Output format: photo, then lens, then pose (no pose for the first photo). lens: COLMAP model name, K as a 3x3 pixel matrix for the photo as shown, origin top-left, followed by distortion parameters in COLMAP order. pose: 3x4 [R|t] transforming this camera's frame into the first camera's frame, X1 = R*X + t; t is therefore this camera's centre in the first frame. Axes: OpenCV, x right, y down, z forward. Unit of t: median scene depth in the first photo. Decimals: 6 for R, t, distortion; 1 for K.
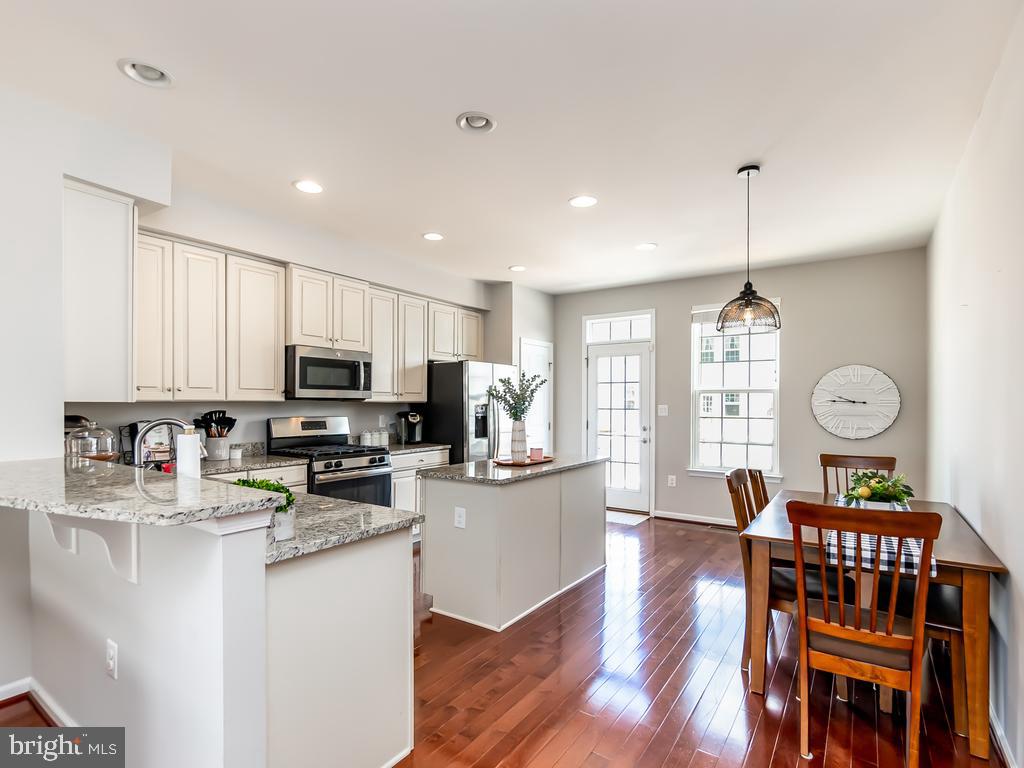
lens RADIAL K [[499.9, 0, 512.0], [0, 499.9, 384.0], [0, 0, 1]] dist [0.000306, -0.000326]
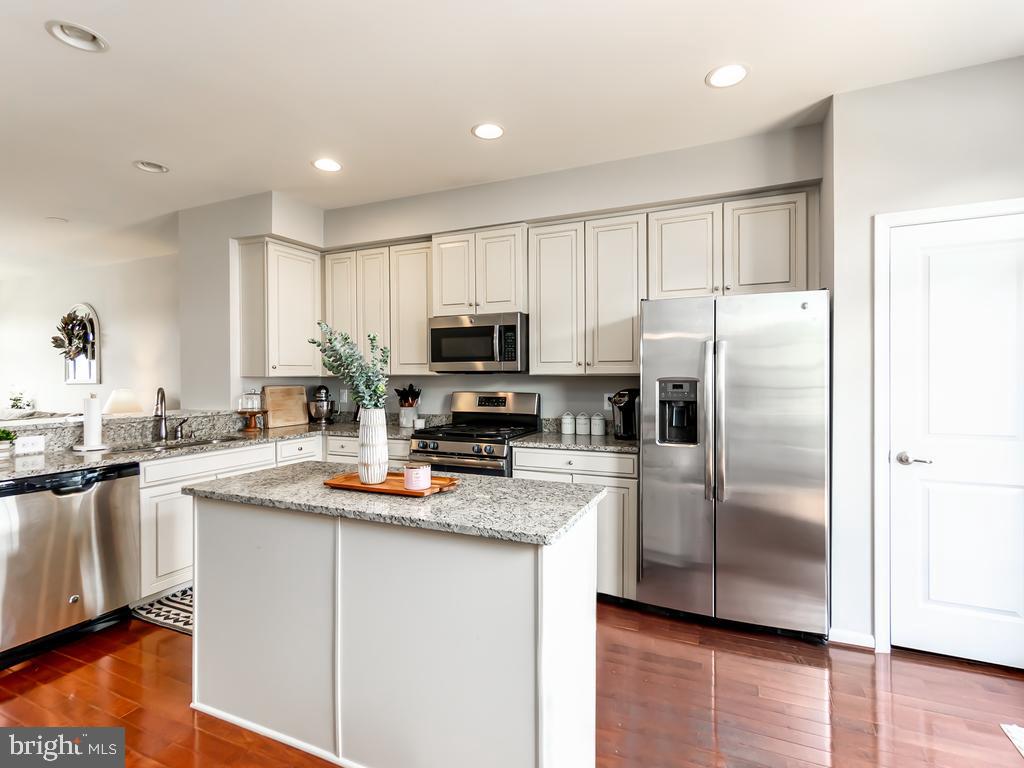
lens RADIAL K [[489.4, 0, 510.1], [0, 489.4, 369.2], [0, 0, 1]] dist [0.001615, 0.000109]
pose [[0.202602, -0.016462, -0.979123, 0.486125], [0.040767, 0.999134, -0.008363, 0.033844], [0.978412, -0.038222, 0.203098, 0.874817]]
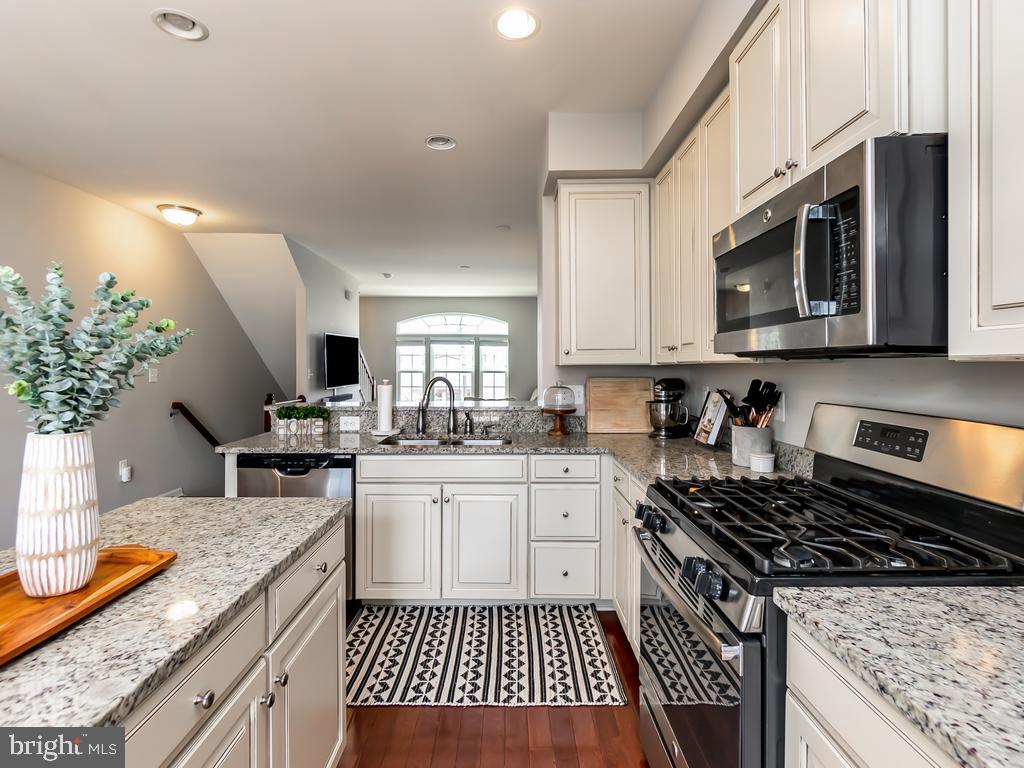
lens RADIAL K [[503.1, 0, 512.6], [0, 503.1, 361.3], [0, 0, 1]] dist [-0.033264, -0.000125]
pose [[-0.817181, -0.004581, -0.576363, -0.032988], [0.021642, 0.999019, -0.038625, 0.042569], [0.575975, -0.044037, -0.816280, 1.142620]]
